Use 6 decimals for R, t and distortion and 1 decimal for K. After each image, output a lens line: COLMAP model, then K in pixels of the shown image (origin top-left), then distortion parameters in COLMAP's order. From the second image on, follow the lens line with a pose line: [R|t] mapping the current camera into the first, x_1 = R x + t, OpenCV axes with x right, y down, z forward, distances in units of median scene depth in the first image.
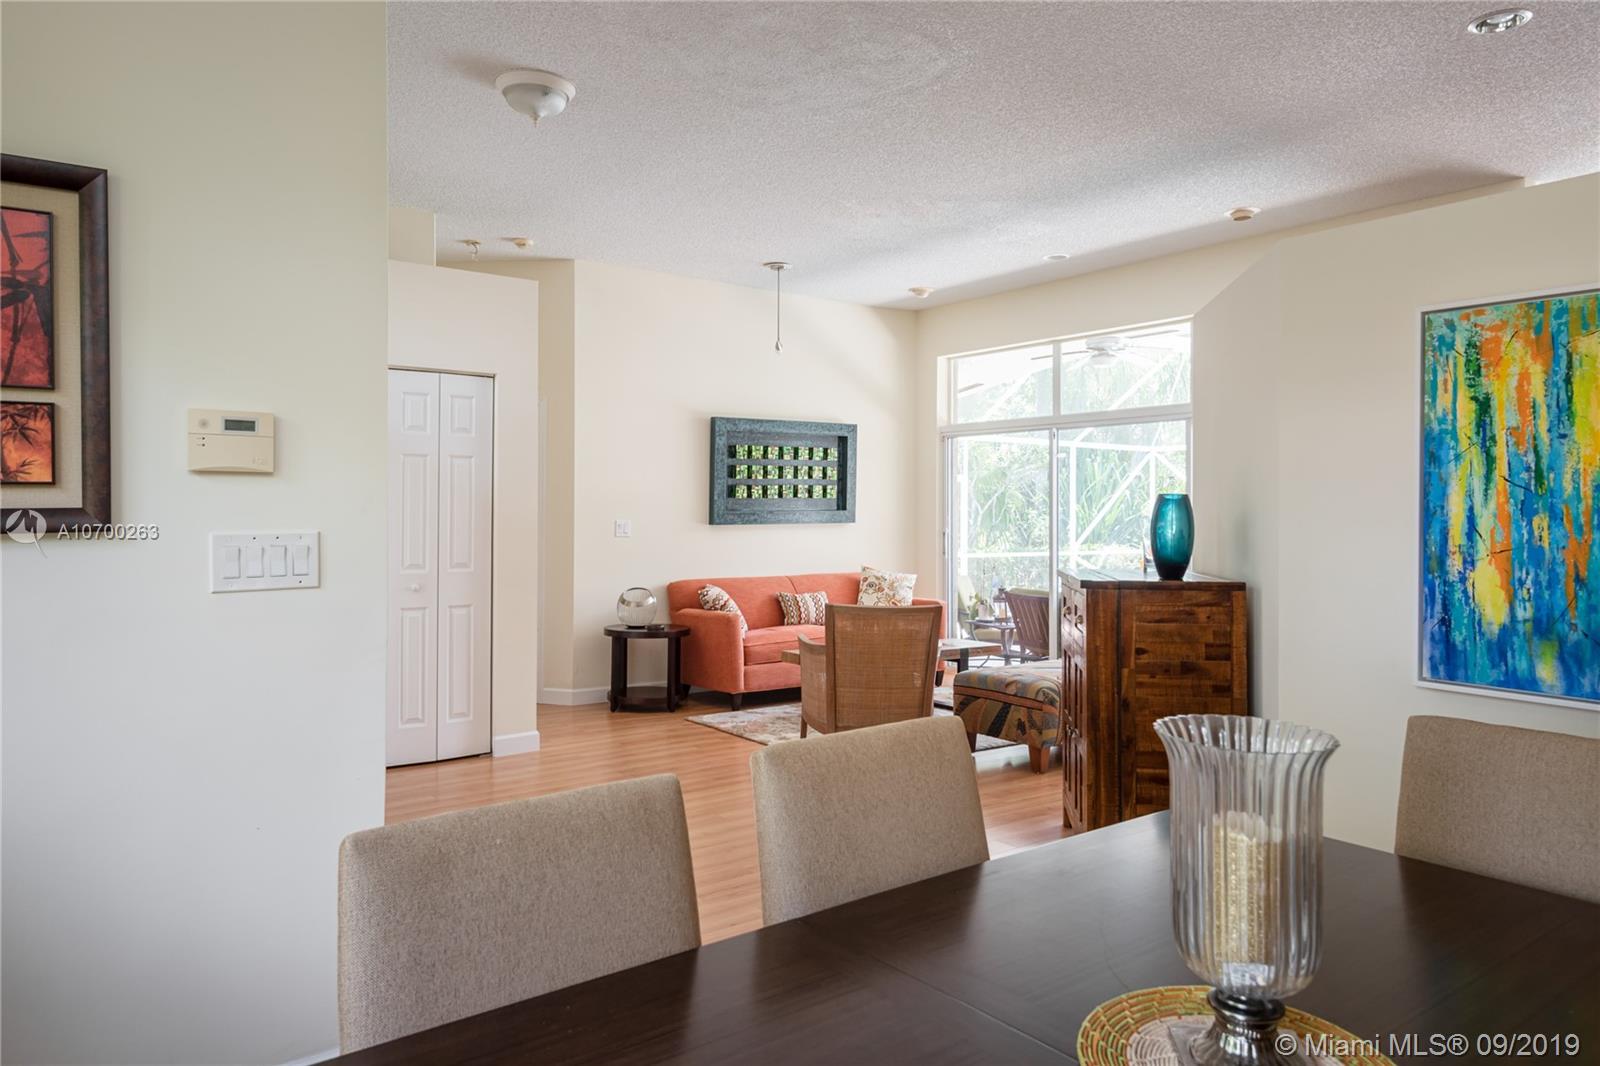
lens RADIAL K [[1034.6, 0, 802.5], [0, 1034.6, 564.5], [0, 0, 1]] dist [0.006131, 0.000577]
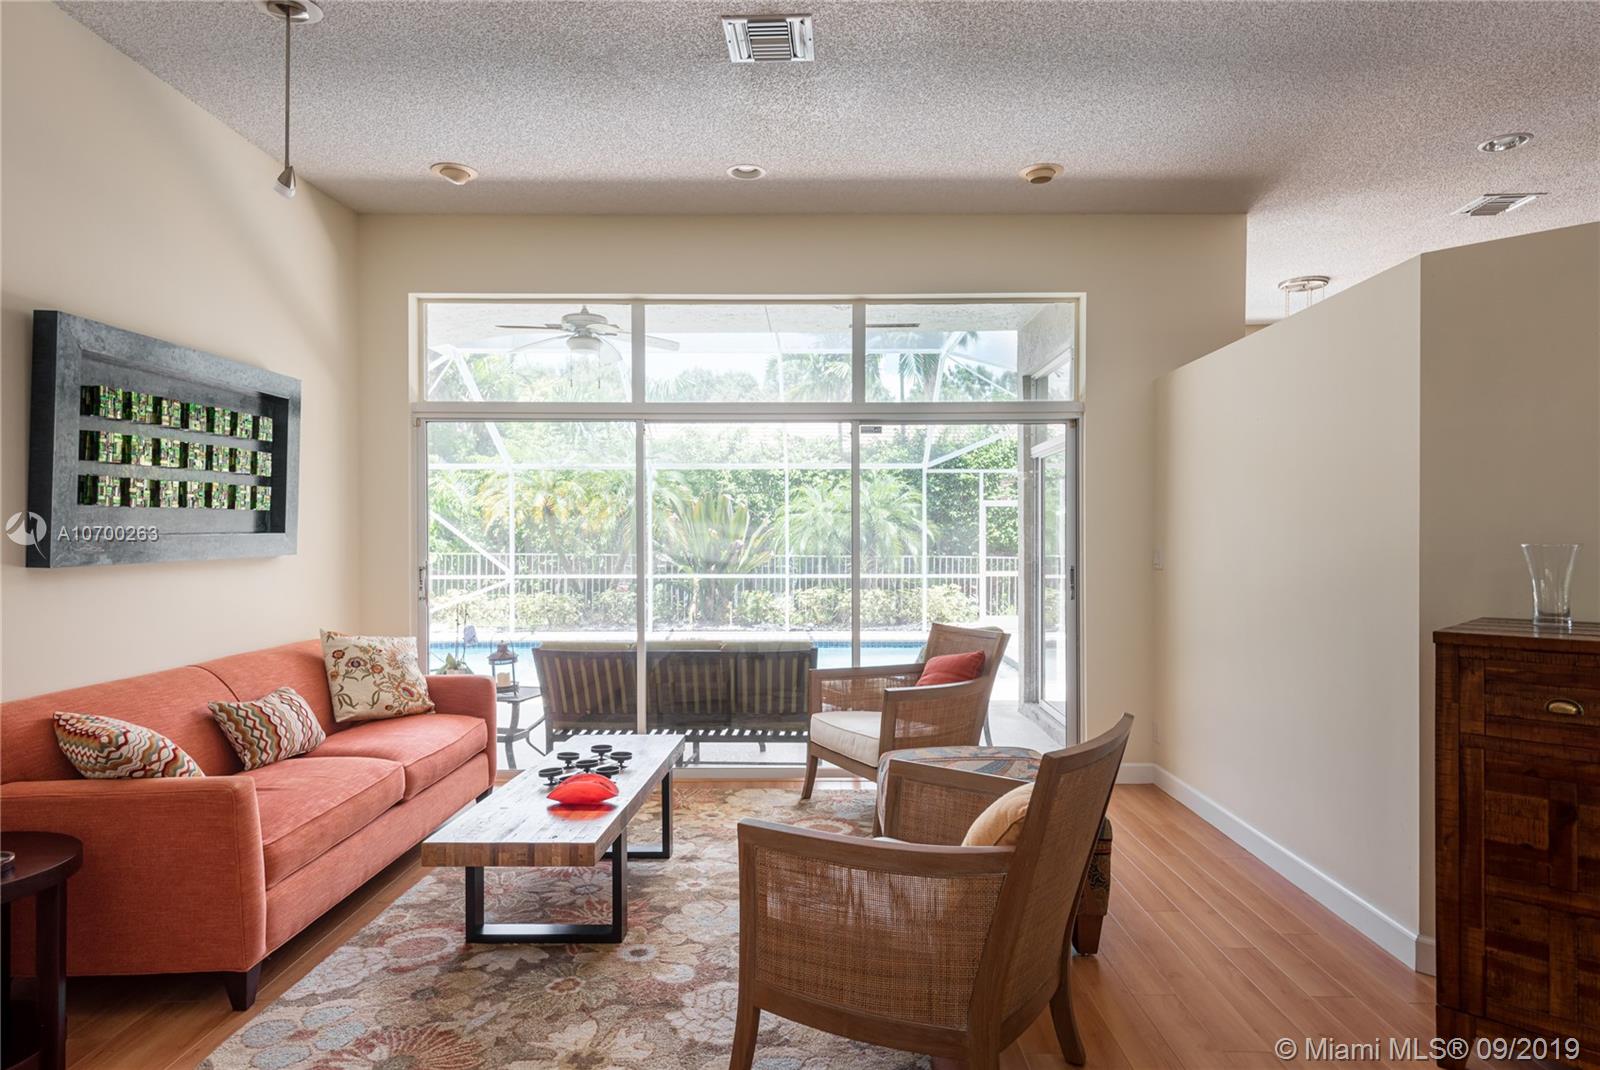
lens RADIAL K [[963.0, 0, 804.1], [0, 963.0, 546.4], [0, 0, 1]] dist [0.203637, 0.000089]
pose [[0.626735, -0.010000, 0.779169, -0.217298], [0.034272, 0.999304, -0.014742, -0.028890], [-0.778479, 0.035944, 0.626641, 0.467832]]
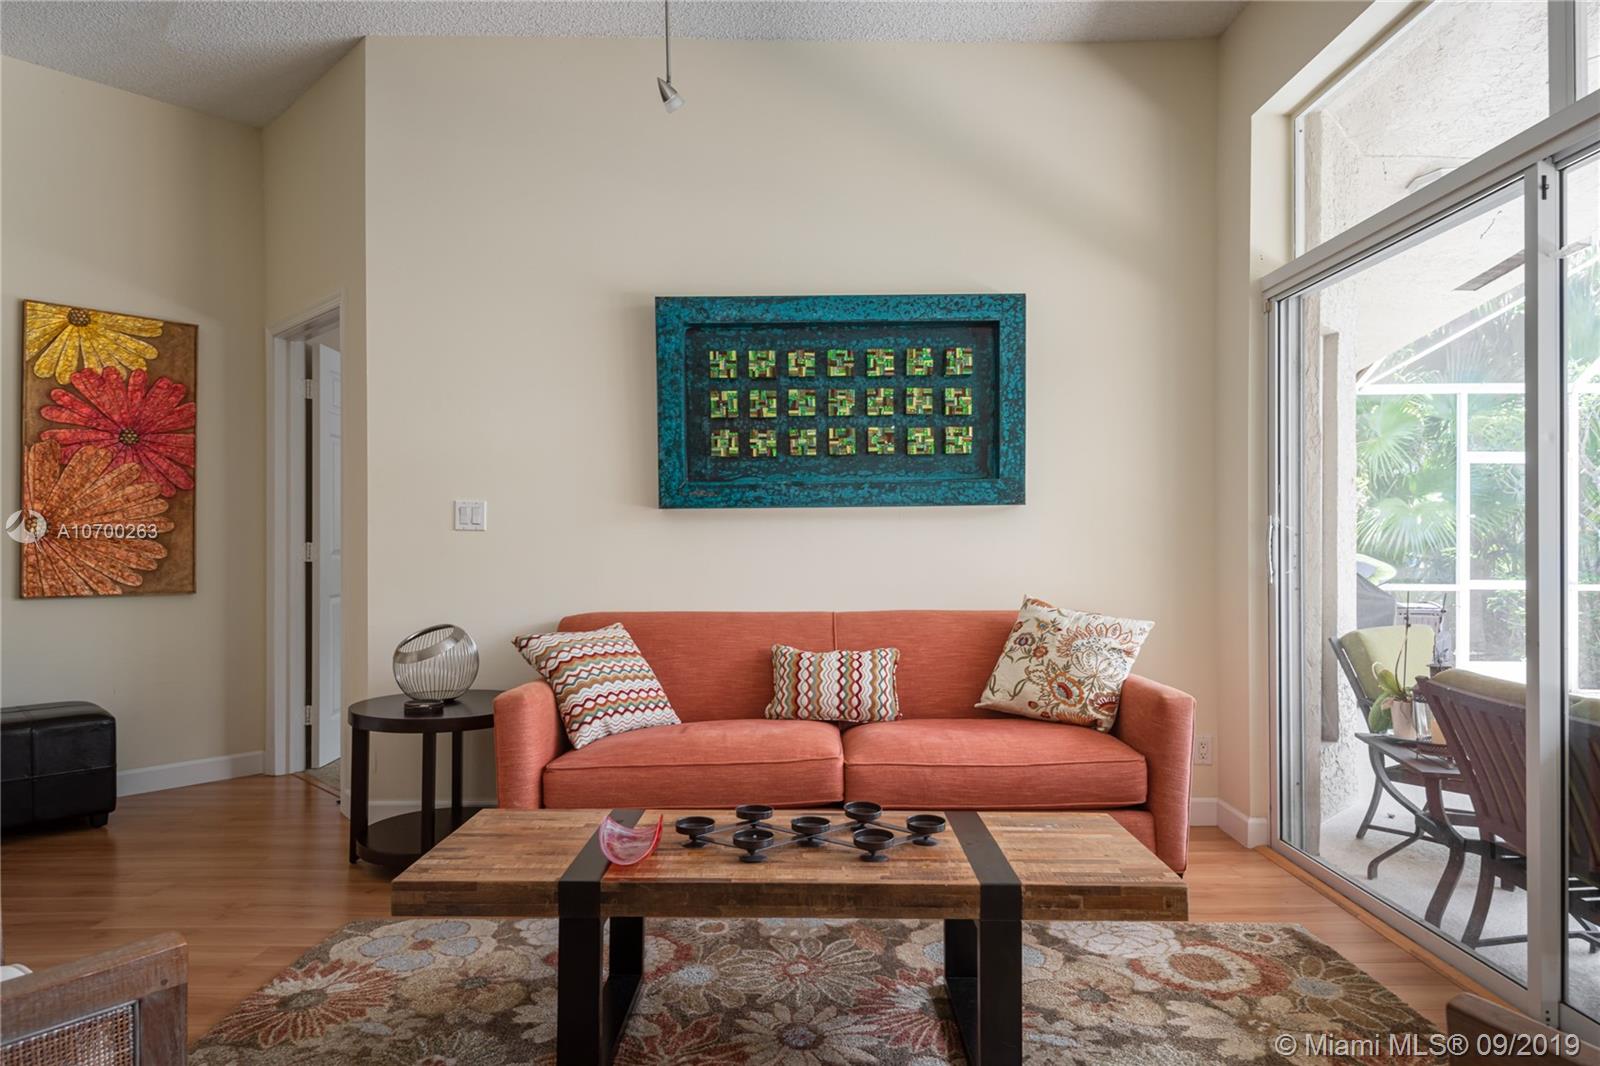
lens RADIAL K [[974.3, 0, 800.0], [0, 974.3, 533.0], [0, 0, 1]] dist [0.061236, 0.000216]
pose [[0.798359, -0.016942, -0.601943, 0.249090], [-0.023023, 0.998015, -0.058626, 0.000874], [0.601741, 0.060663, 0.796384, 0.623649]]
